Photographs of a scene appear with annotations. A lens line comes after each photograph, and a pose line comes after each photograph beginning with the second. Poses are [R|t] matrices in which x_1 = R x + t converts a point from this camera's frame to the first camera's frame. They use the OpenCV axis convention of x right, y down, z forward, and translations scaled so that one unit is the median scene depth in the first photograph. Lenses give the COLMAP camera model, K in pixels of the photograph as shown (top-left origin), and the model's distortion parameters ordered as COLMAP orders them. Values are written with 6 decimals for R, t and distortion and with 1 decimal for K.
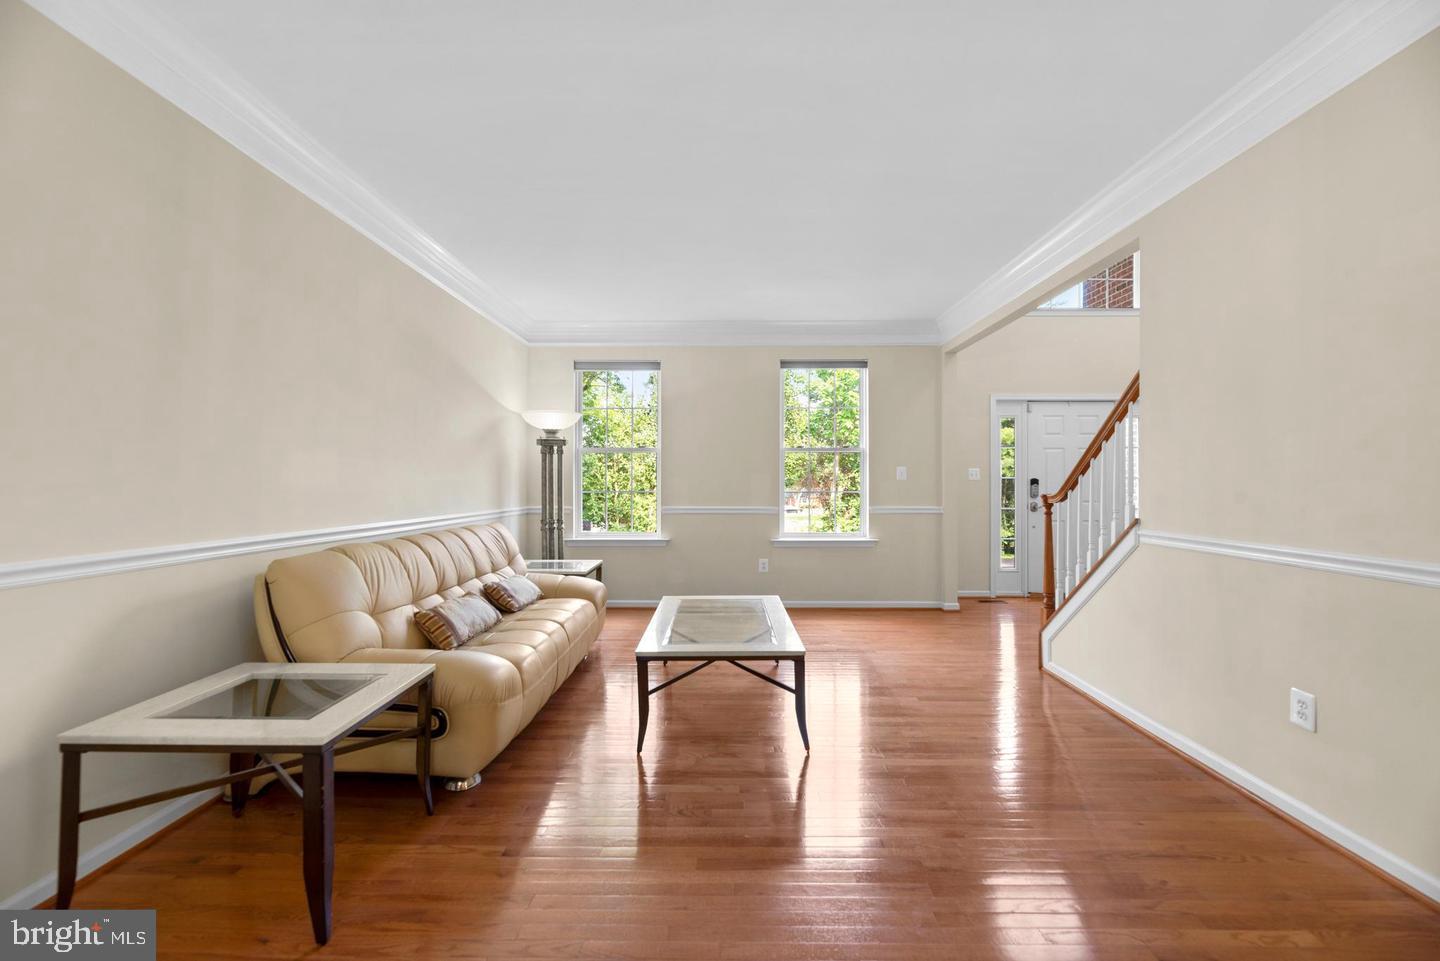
lens RADIAL K [[598.2, 0, 720.0], [0, 598.2, 480.5], [0, 0, 1]] dist [0.000220, 0.000028]
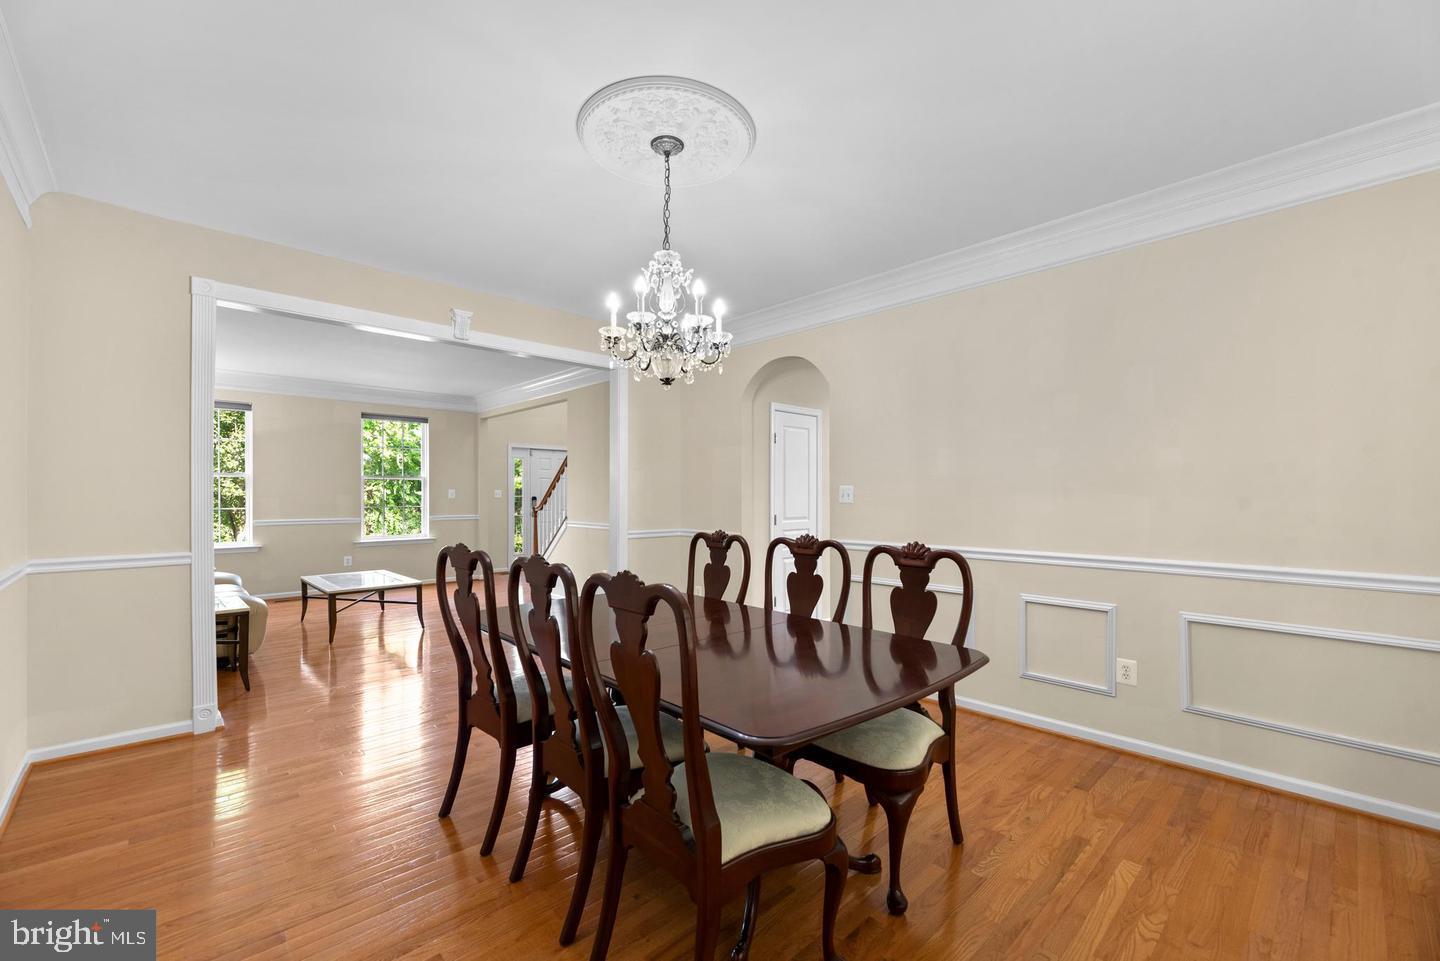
lens RADIAL K [[597.9, 0, 718.7], [0, 597.9, 488.7], [0, 0, 1]] dist [-0.000300, 0.000003]
pose [[0.723116, 0.004495, 0.690712, -0.267608], [-0.001079, 0.999985, -0.005378, -0.018371], [-0.690726, 0.003144, 0.723110, -0.596787]]
